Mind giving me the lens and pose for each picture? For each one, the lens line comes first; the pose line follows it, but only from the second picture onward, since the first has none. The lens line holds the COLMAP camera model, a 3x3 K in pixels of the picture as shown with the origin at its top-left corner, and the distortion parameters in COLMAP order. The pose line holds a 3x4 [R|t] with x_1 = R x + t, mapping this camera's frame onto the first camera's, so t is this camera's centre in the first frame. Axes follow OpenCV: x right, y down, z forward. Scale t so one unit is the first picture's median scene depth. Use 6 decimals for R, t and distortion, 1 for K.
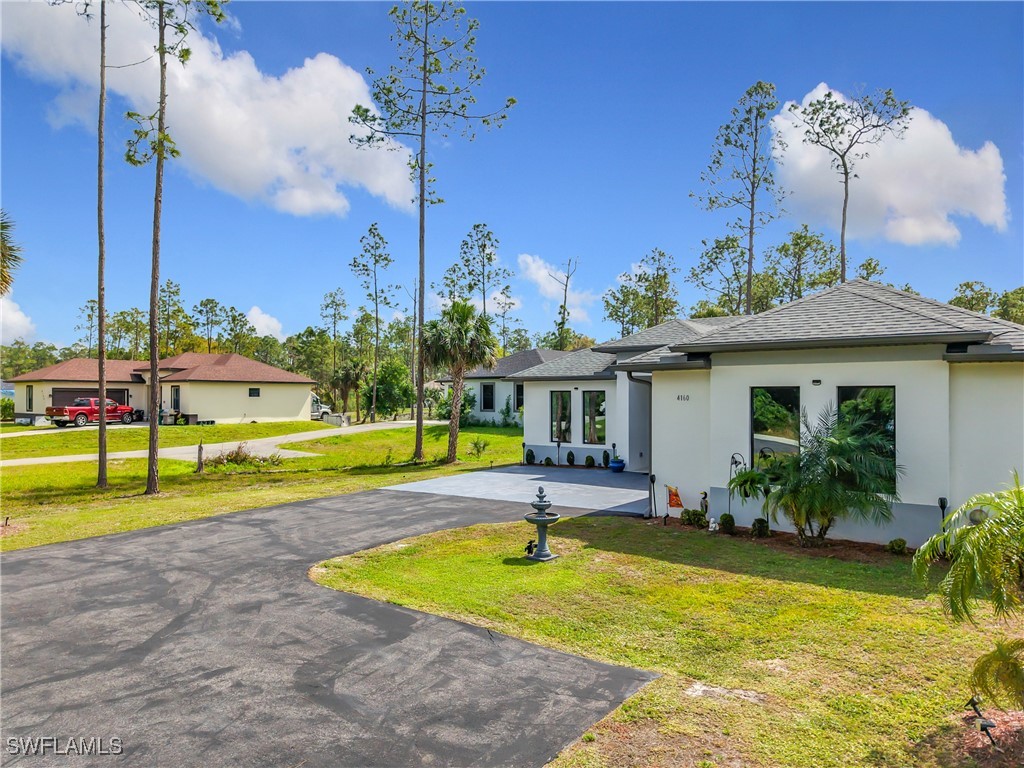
lens RADIAL K [[697.5, 0, 504.2], [0, 697.5, 394.2], [0, 0, 1]] dist [0.009359, -0.004993]
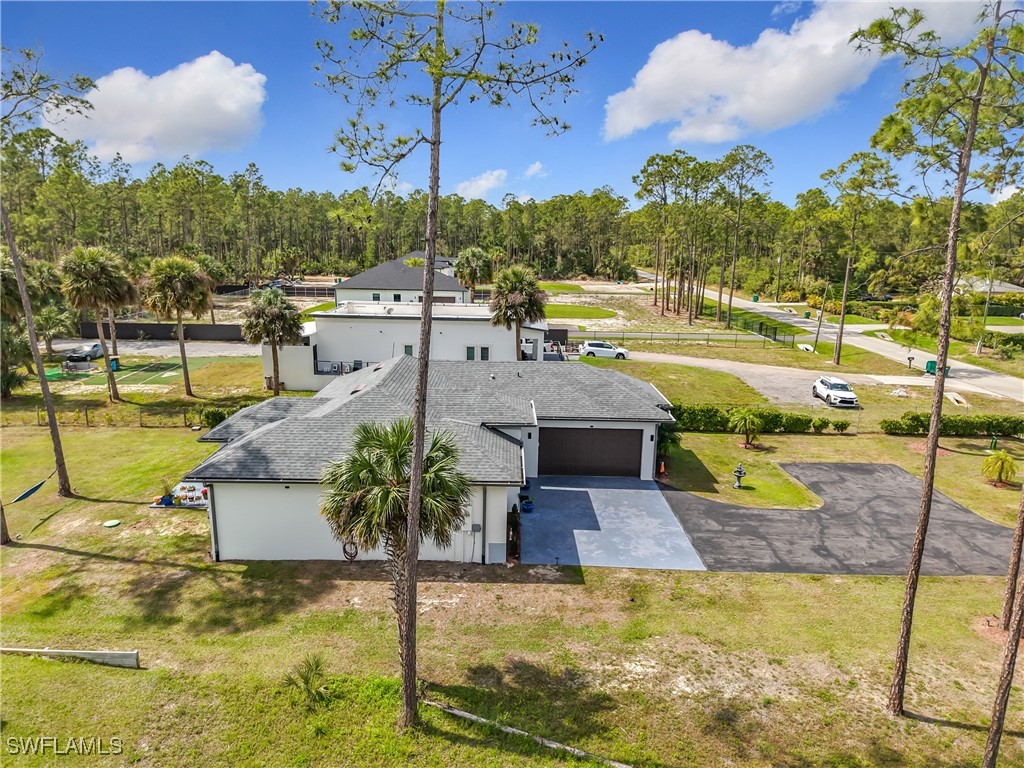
lens RADIAL K [[687.3, 0, 512.0], [0, 687.3, 384.0], [0, 0, 1]] dist [0.033897, -0.026826]
pose [[-0.612486, -0.181515, 0.769359, -0.721492], [-0.017367, 0.976134, 0.216474, -0.377319], [-0.790291, 0.119226, -0.601020, 1.652957]]
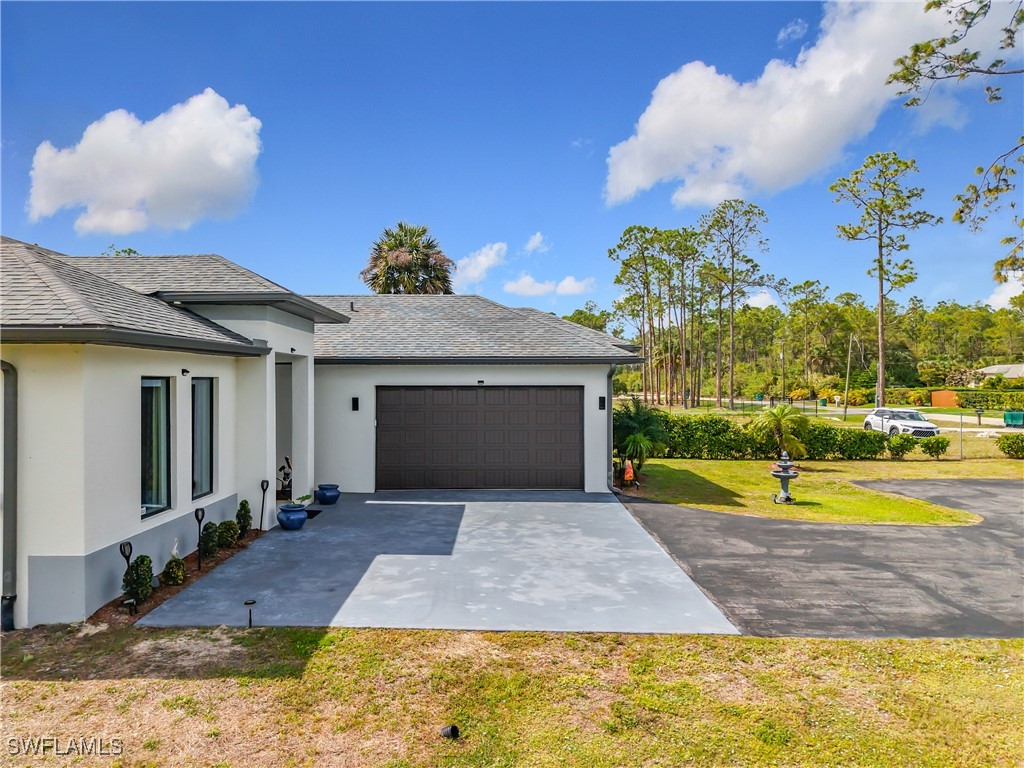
lens RADIAL K [[687.3, 0, 512.0], [0, 687.3, 384.0], [0, 0, 1]] dist [0.033897, -0.026826]
pose [[-0.613266, 0.000938, 0.789876, -0.341334], [0.001525, 0.999999, -0.000004, -0.000636], [-0.789875, 0.001202, -0.613267, 1.110838]]
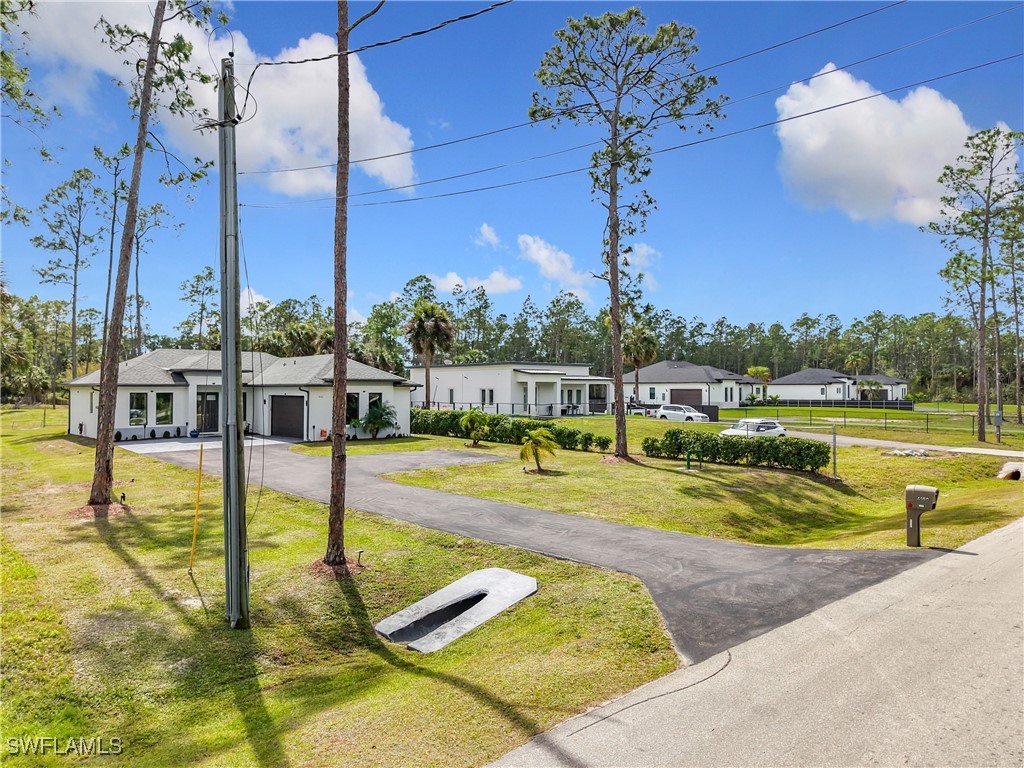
lens RADIAL K [[691.7, 0, 543.8], [0, 691.7, 384.1], [0, 0, 1]] dist [-0.029747, 0.000115]
pose [[0.140280, 0.004025, 0.990104, -1.390750], [-0.003231, 0.999988, -0.003607, -0.023150], [-0.990107, -0.002693, 0.140292, -0.151899]]
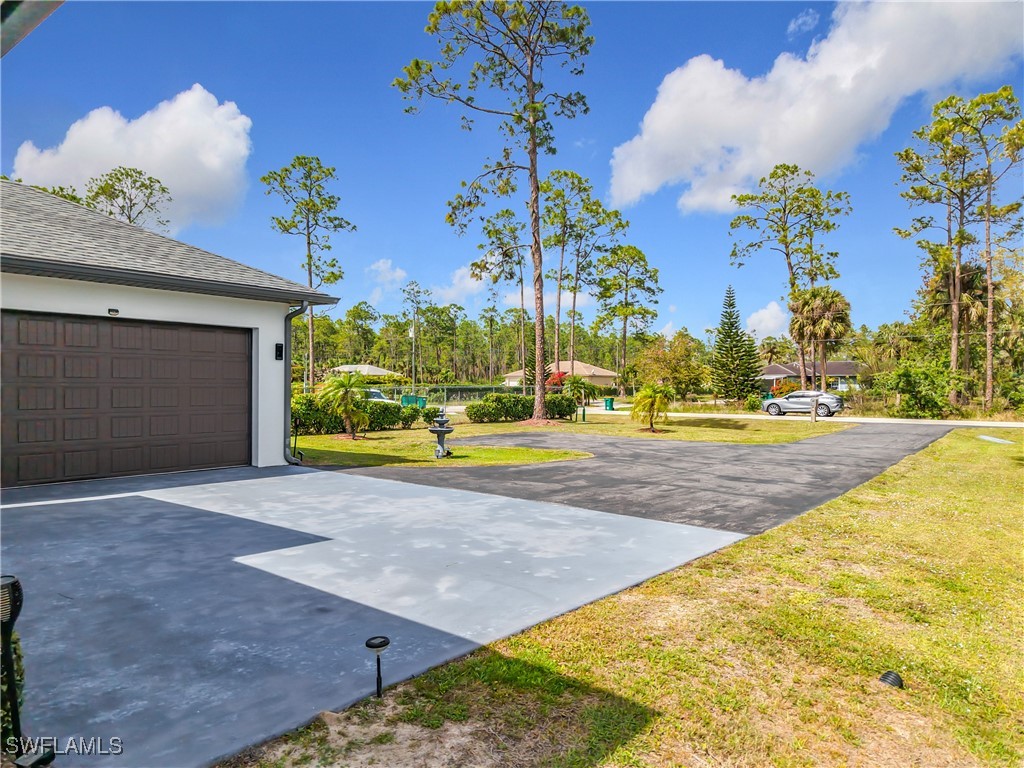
lens RADIAL K [[692.5, 0, 500.9], [0, 692.5, 380.2], [0, 0, 1]] dist [0.032997, -0.045227]
pose [[-0.999590, 0.005474, 0.028103, -0.051262], [0.005257, 0.999956, -0.007802, 0.045243], [-0.028144, -0.007651, -0.999575, 1.156261]]
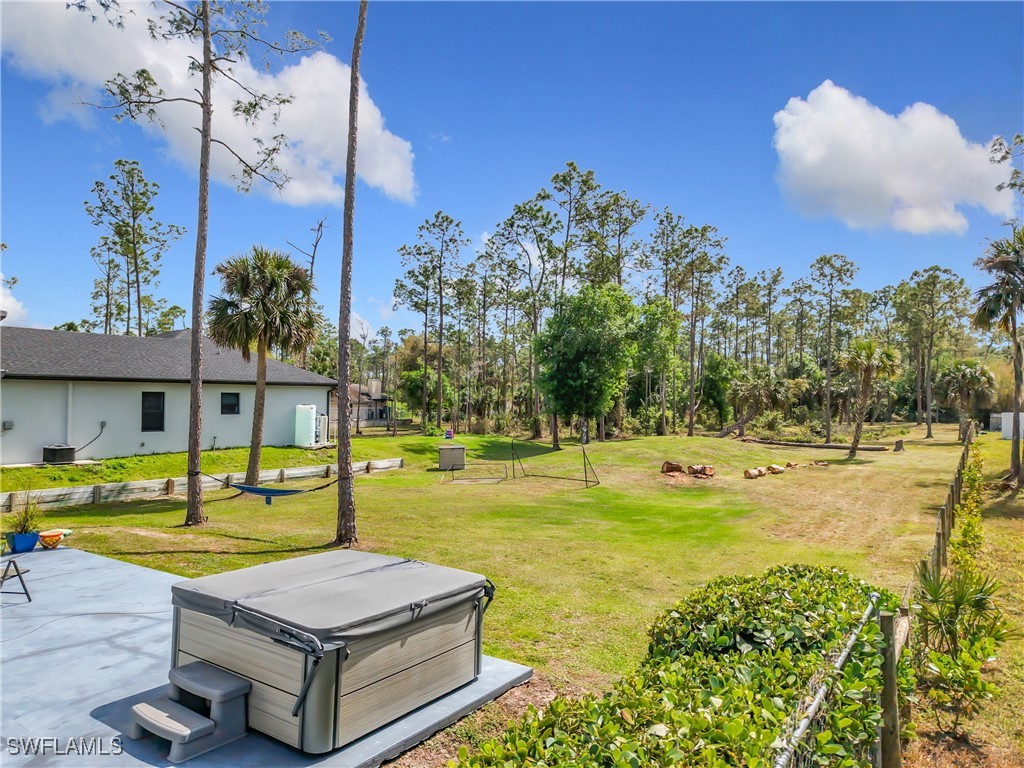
lens RADIAL K [[691.6, 0, 508.0], [0, 691.6, 379.6], [0, 0, 1]] dist [0.016243, -0.017731]
pose [[0.998370, 0.000283, 0.057079, 0.885686], [0.001328, 0.999602, -0.028191, -0.007587], [-0.057064, 0.028220, 0.997972, 0.872114]]
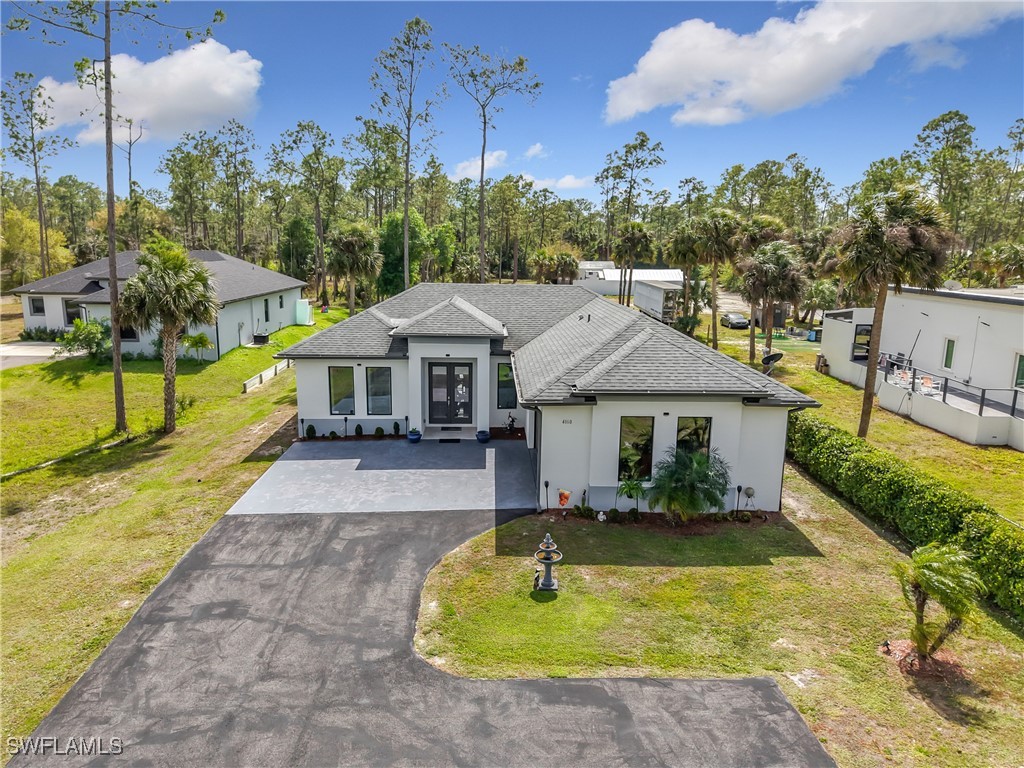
lens RADIAL K [[691.6, 0, 508.0], [0, 691.6, 379.6], [0, 0, 1]] dist [0.016243, -0.017731]
pose [[0.777758, -0.113080, 0.618308, -0.376134], [-0.012706, 0.980655, 0.195331, -0.195856], [-0.628435, -0.159776, 0.761276, 0.056143]]
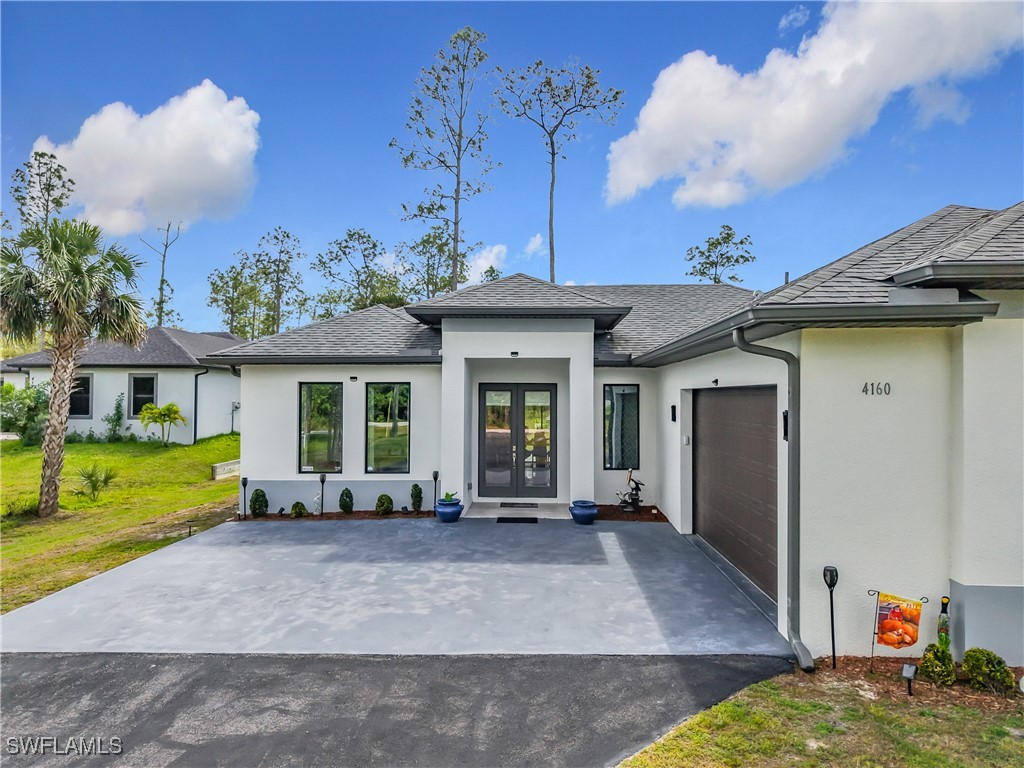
lens RADIAL K [[692.5, 0, 500.9], [0, 692.5, 380.2], [0, 0, 1]] dist [0.032997, -0.045227]
pose [[0.829823, 0.017145, 0.557764, -0.117191], [-0.003897, 0.999682, -0.024932, 0.007020], [-0.558014, 0.018515, 0.829625, 0.458537]]
